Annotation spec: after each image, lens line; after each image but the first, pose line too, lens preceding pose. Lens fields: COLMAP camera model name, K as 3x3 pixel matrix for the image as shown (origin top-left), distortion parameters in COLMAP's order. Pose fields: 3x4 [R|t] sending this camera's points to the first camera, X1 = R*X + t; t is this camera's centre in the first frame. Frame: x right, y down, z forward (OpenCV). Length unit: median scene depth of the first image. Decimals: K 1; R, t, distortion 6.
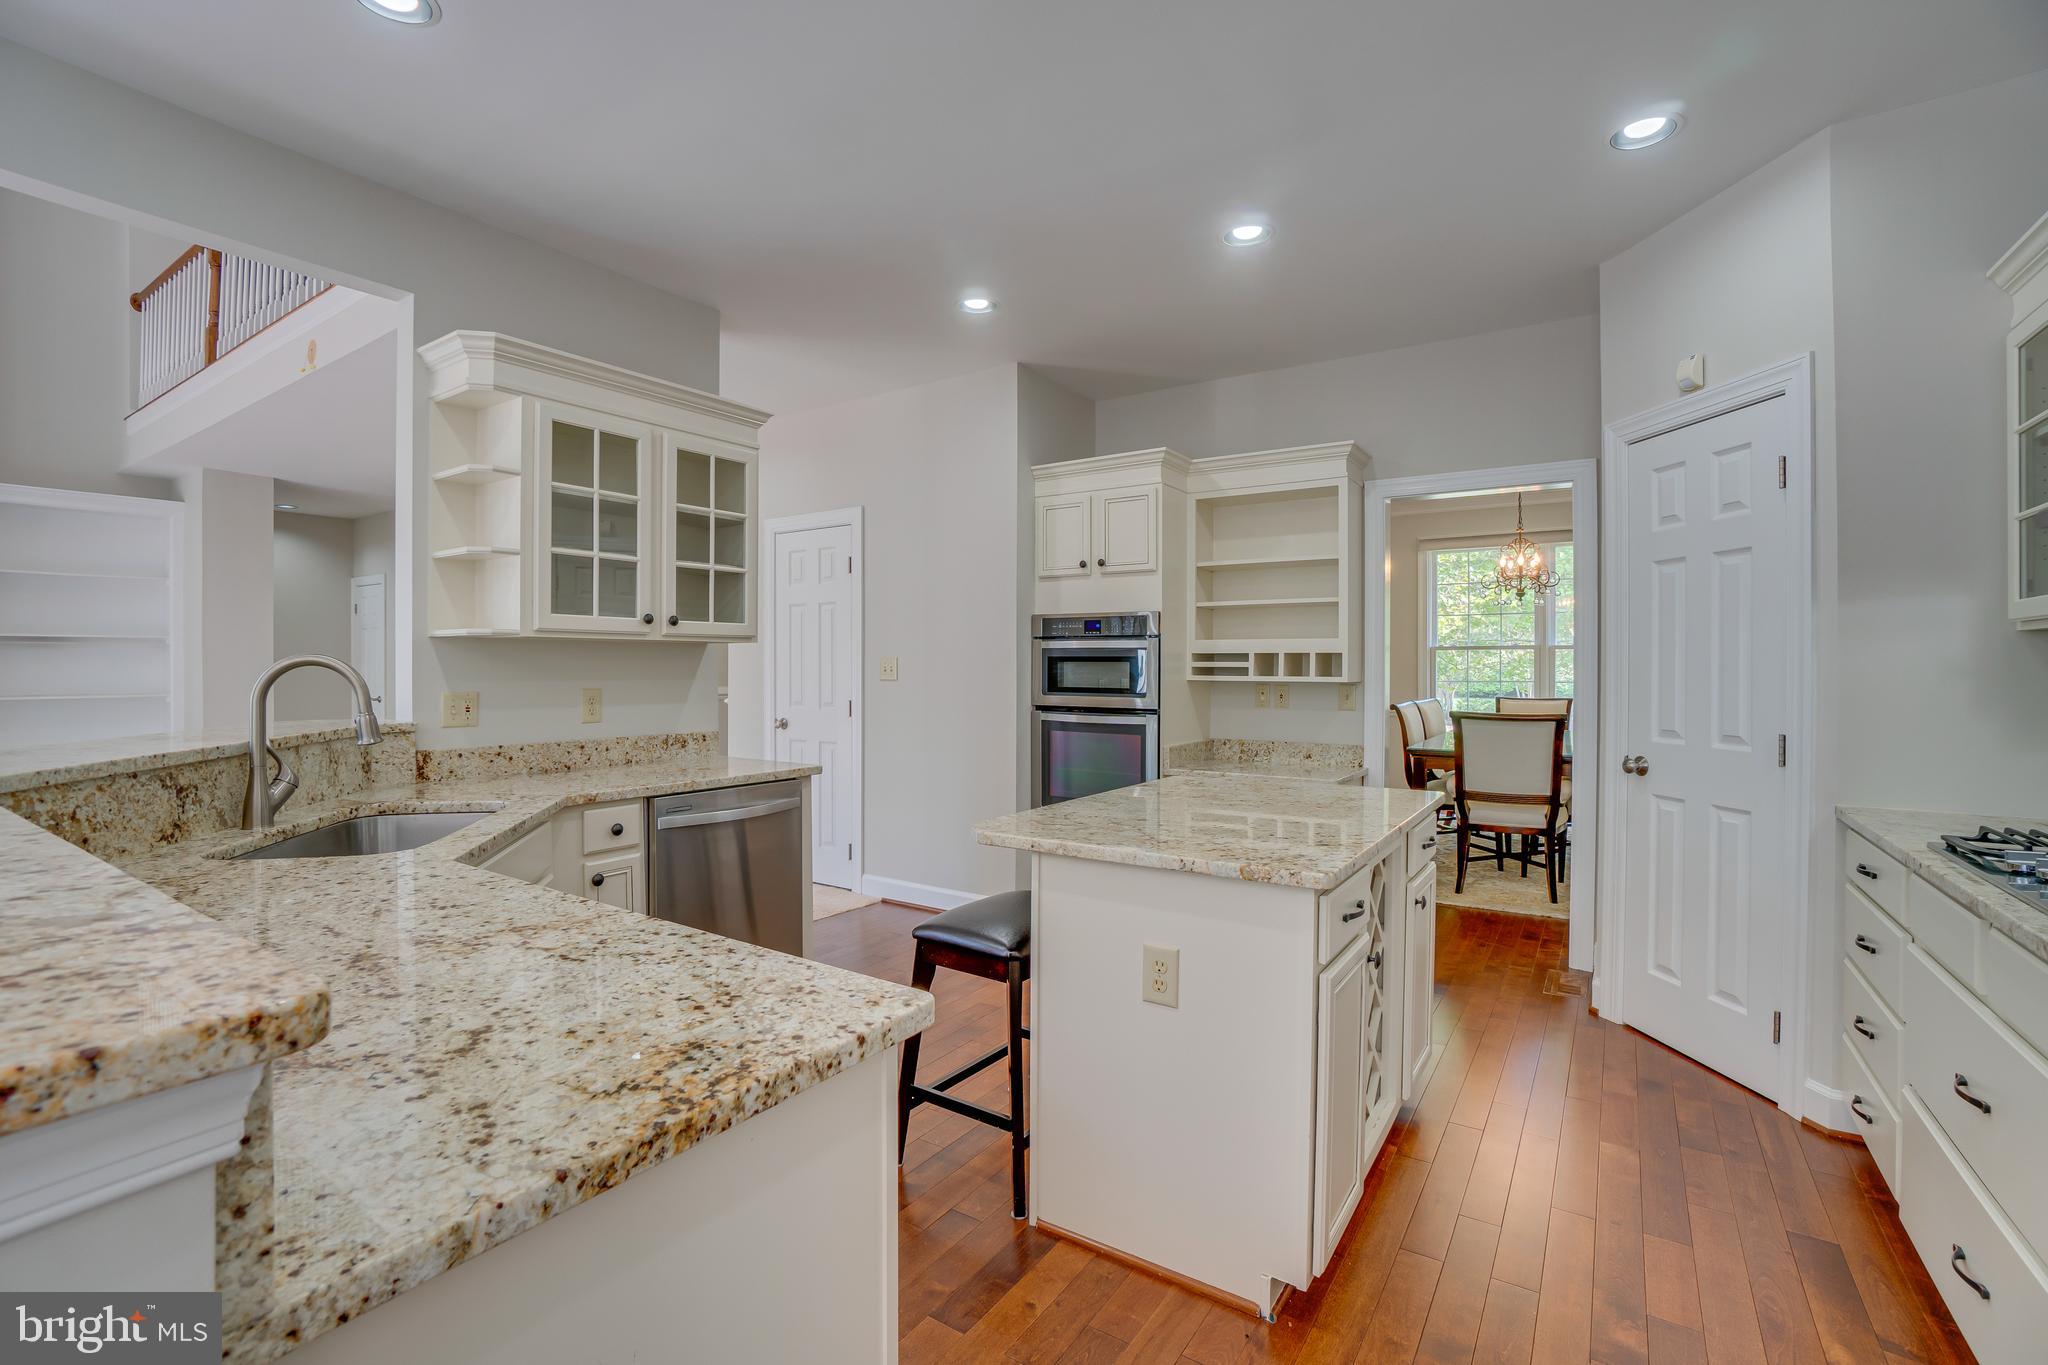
lens RADIAL K [[915.3, 0, 1020.3], [0, 915.3, 667.8], [0, 0, 1]] dist [-0.062560, 0.024151]
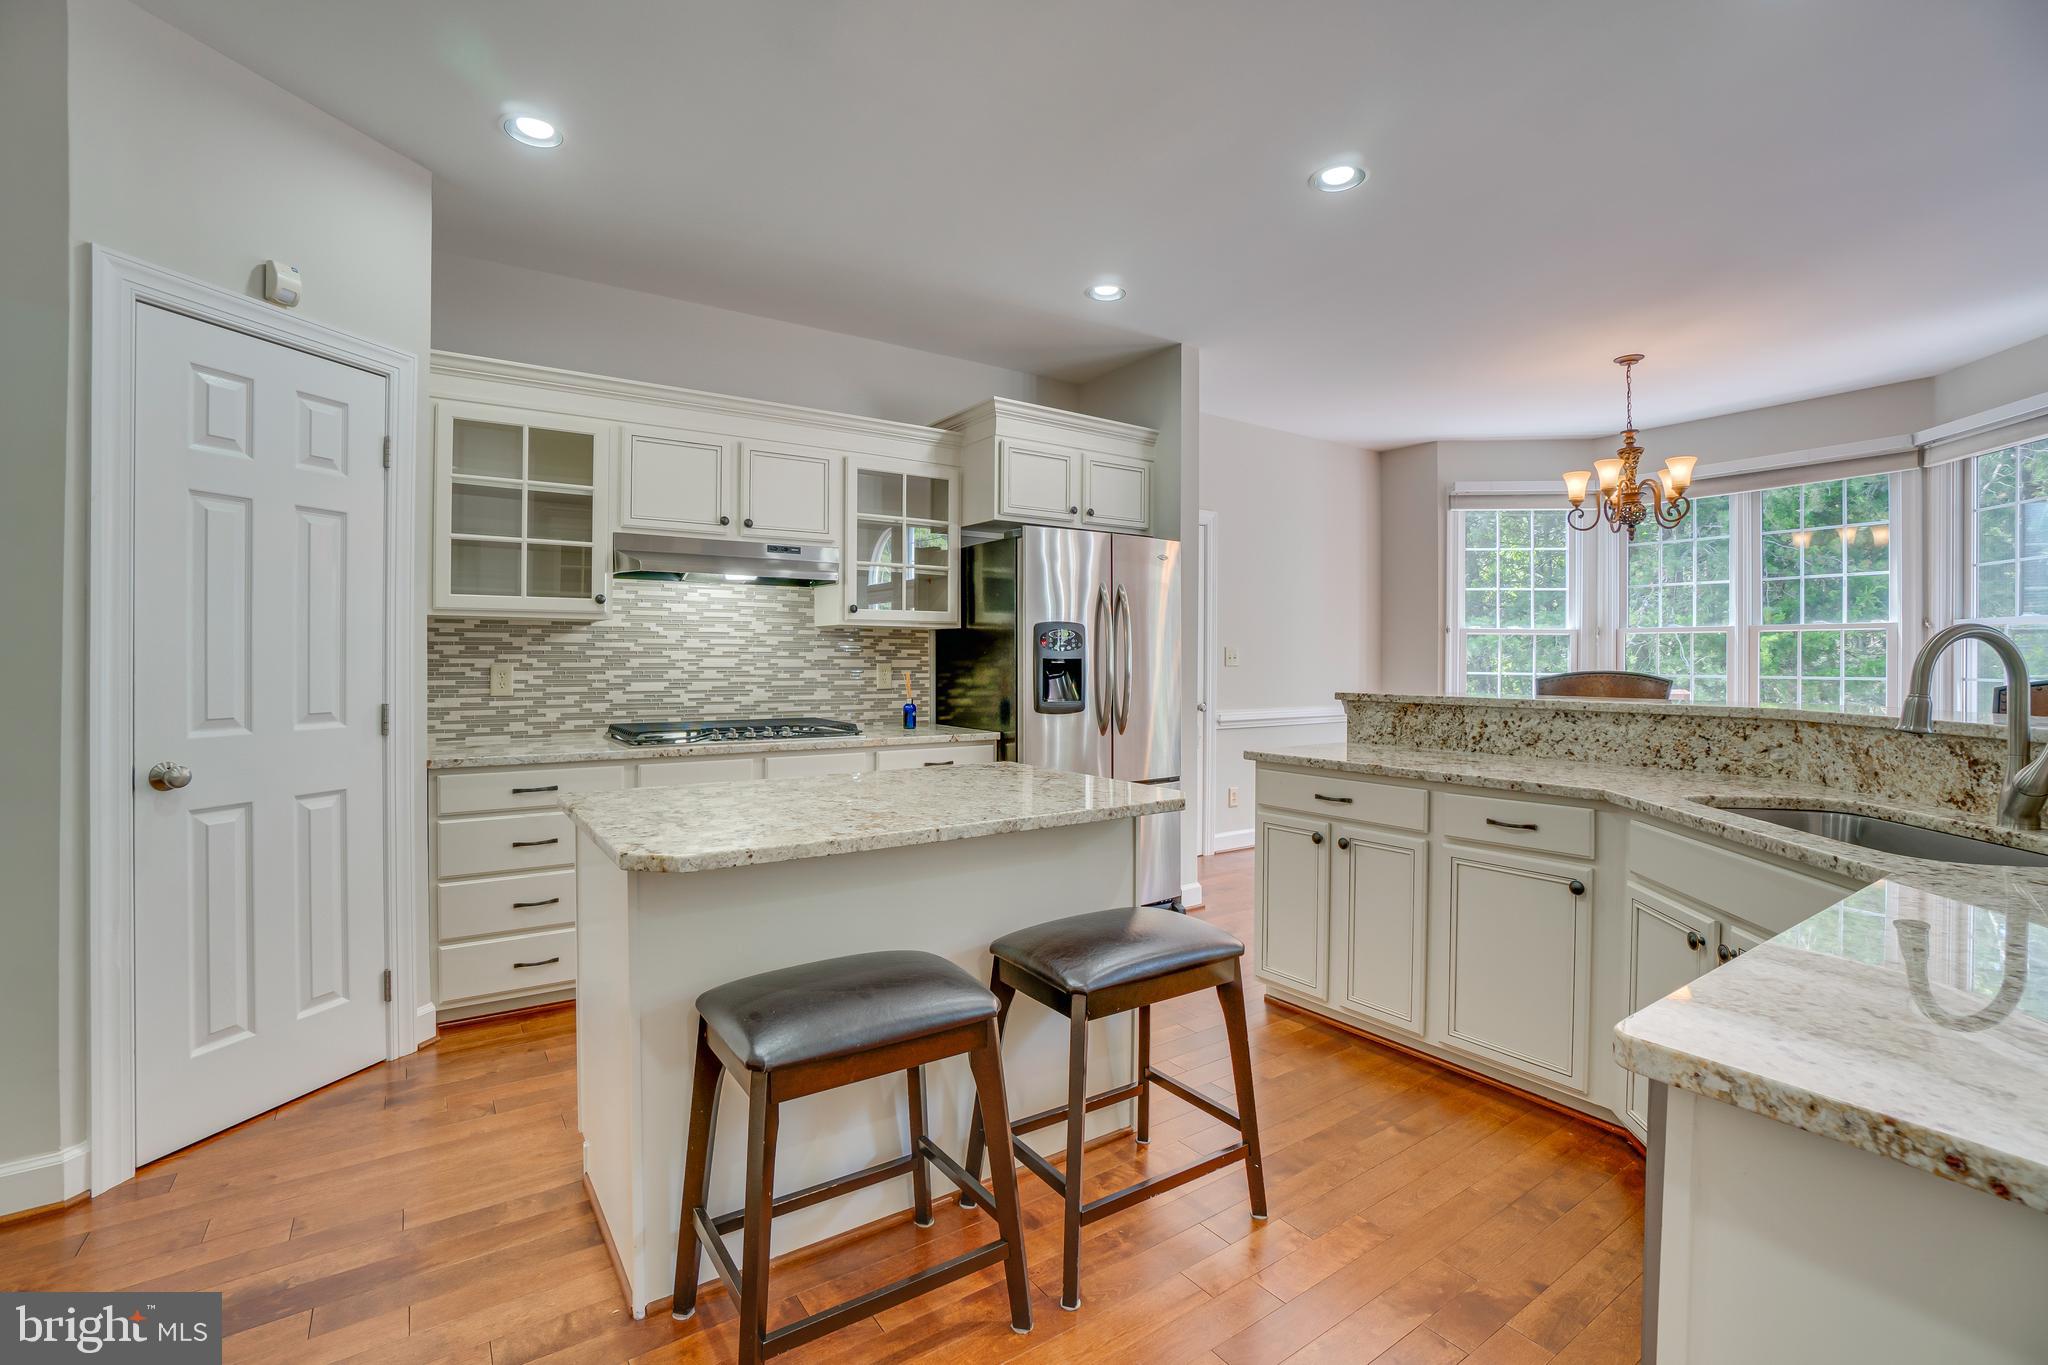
lens RADIAL K [[911.1, 0, 1018.1], [0, 911.1, 653.0], [0, 0, 1]] dist [-0.063025, 0.022856]
pose [[-0.927932, -0.003609, 0.372732, -0.169164], [-0.004821, 0.999986, -0.002320, 0.011154], [-0.372718, -0.003949, -0.927936, 1.310184]]
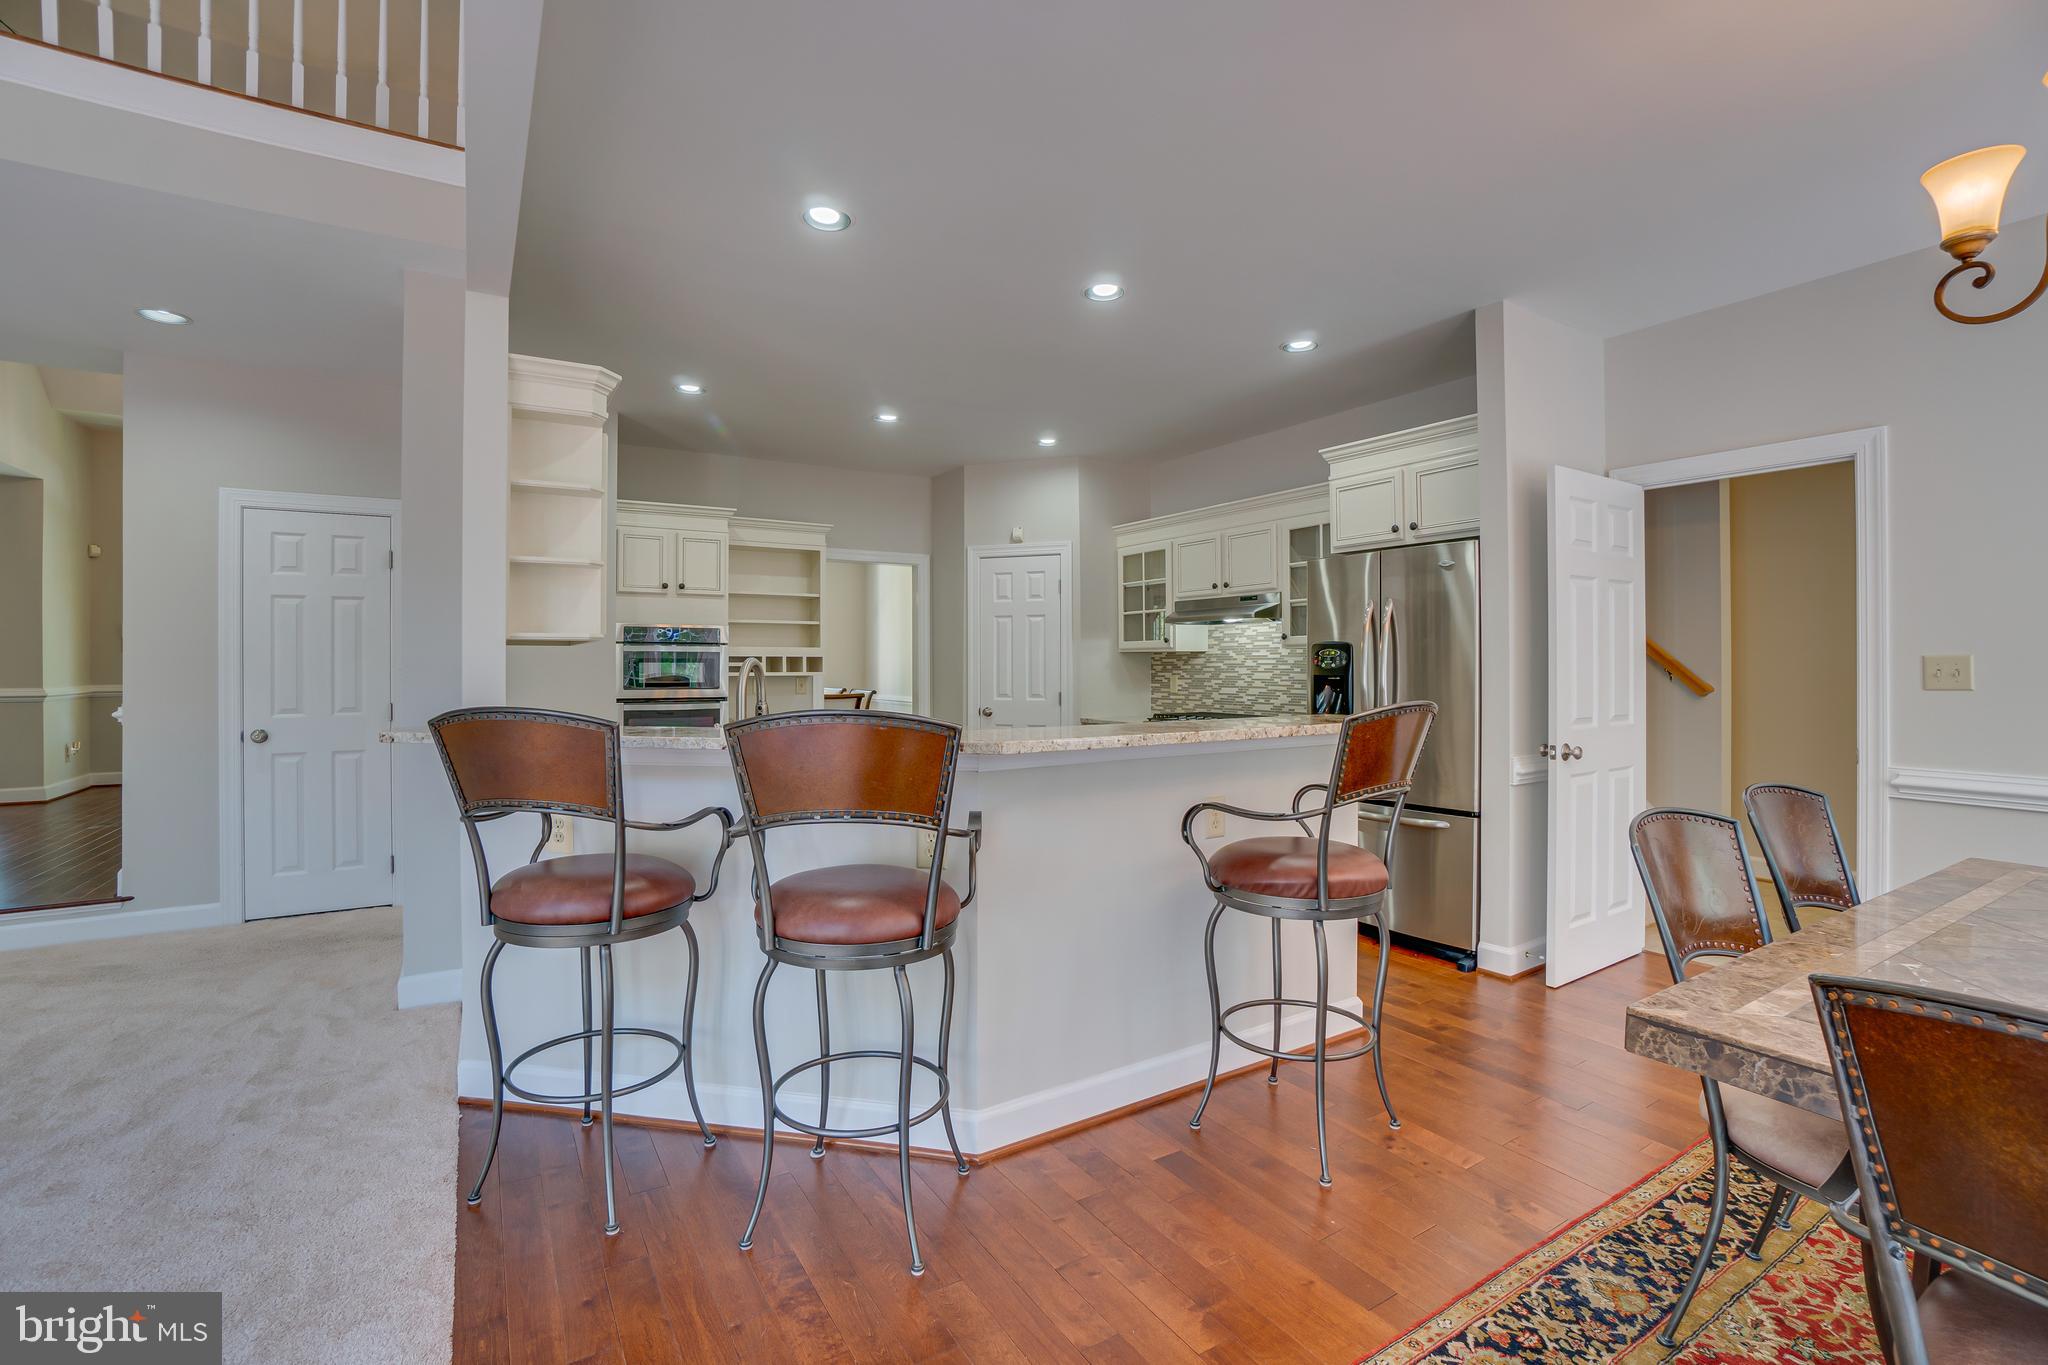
lens RADIAL K [[911.1, 0, 1018.1], [0, 911.1, 653.0], [0, 0, 1]] dist [-0.063025, 0.022856]
pose [[0.409795, 0.009045, 0.912133, -1.173411], [0.004759, 0.999916, -0.012053, -0.002950], [-0.912165, 0.009281, 0.409717, 0.047179]]
